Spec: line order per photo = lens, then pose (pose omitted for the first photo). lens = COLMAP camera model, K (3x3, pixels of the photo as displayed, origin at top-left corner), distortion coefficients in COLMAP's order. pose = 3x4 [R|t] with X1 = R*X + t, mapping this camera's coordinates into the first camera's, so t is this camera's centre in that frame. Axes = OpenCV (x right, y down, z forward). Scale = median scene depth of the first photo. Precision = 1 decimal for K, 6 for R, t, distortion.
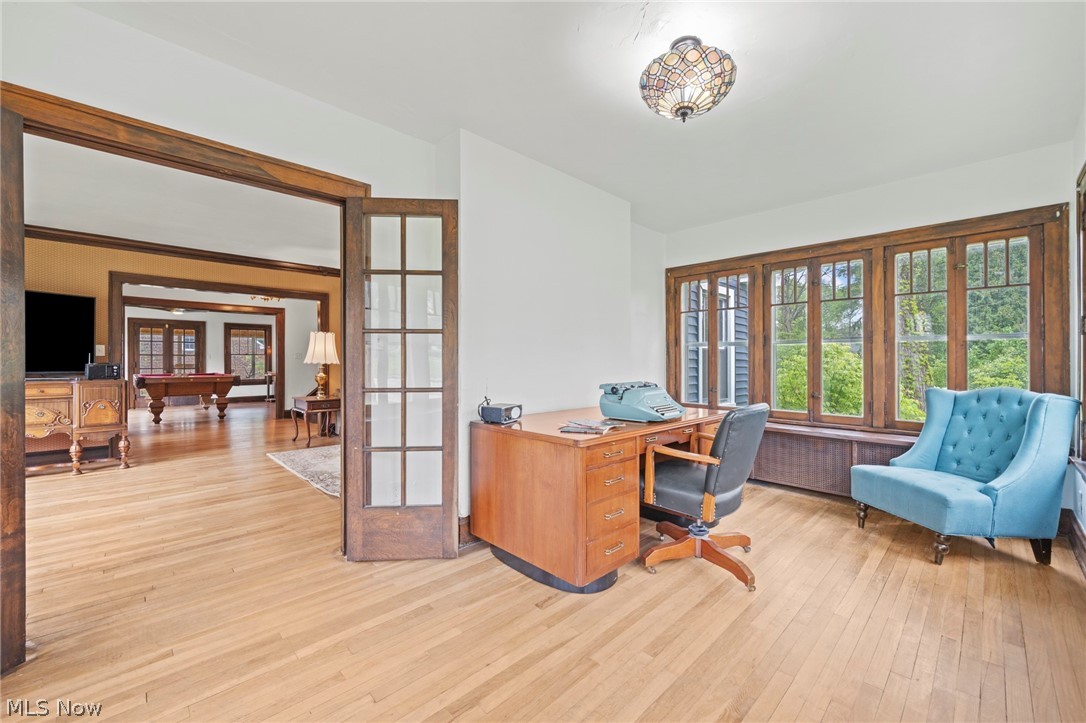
lens RADIAL K [[450.0, 0, 552.6], [0, 450.0, 359.1], [0, 0, 1]] dist [0.001090, -0.000485]
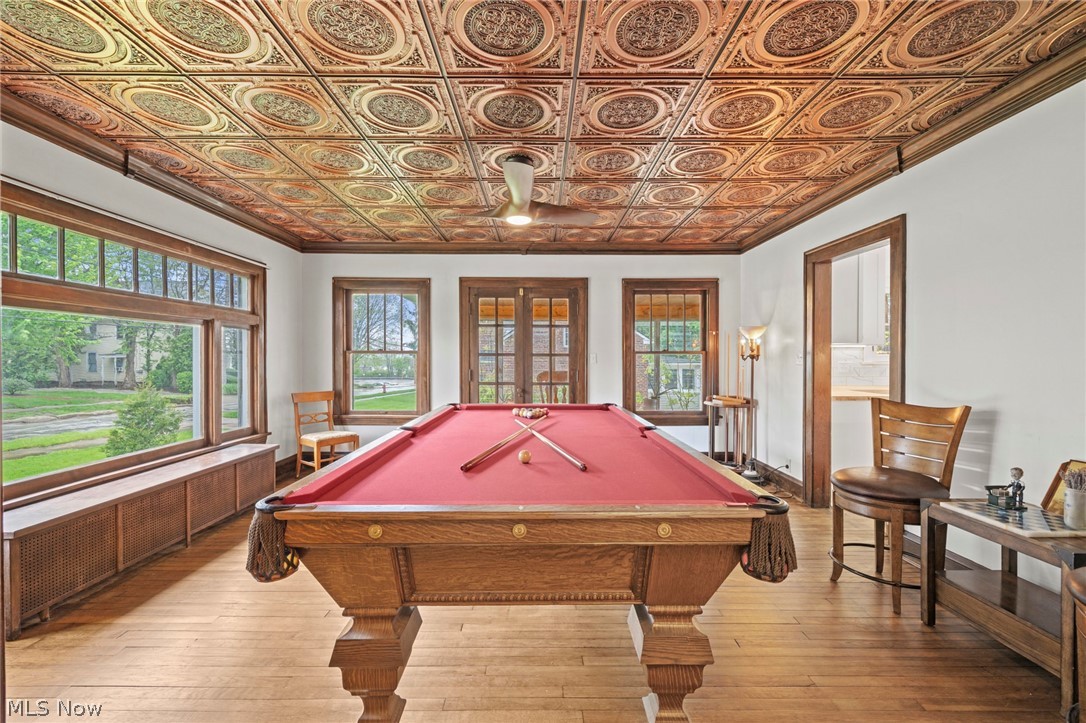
lens RADIAL K [[450.0, 0, 543.5], [0, 450.0, 360.0], [0, 0, 1]] dist [0.001090, -0.000485]
pose [[0.730717, 0.007175, -0.682642, -0.517889], [-0.000793, 0.999953, 0.009662, -0.007418], [0.682680, -0.006519, 0.730689, 0.669388]]
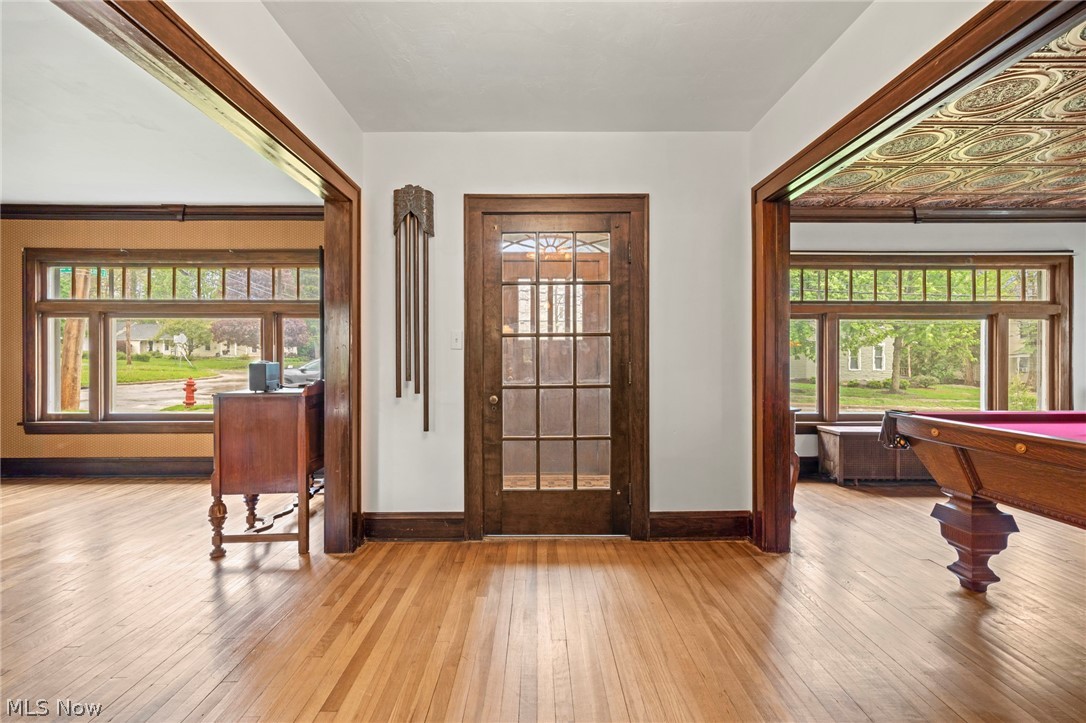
lens RADIAL K [[465.8, 0, 536.9], [0, 465.8, 360.9], [0, 0, 1]] dist [-0.000412, 0.000268]
pose [[-0.687366, 0.006251, -0.726284, -0.350996], [0.002311, 0.999977, 0.006419, 0.003799], [0.726307, 0.002734, -0.687365, 0.737900]]
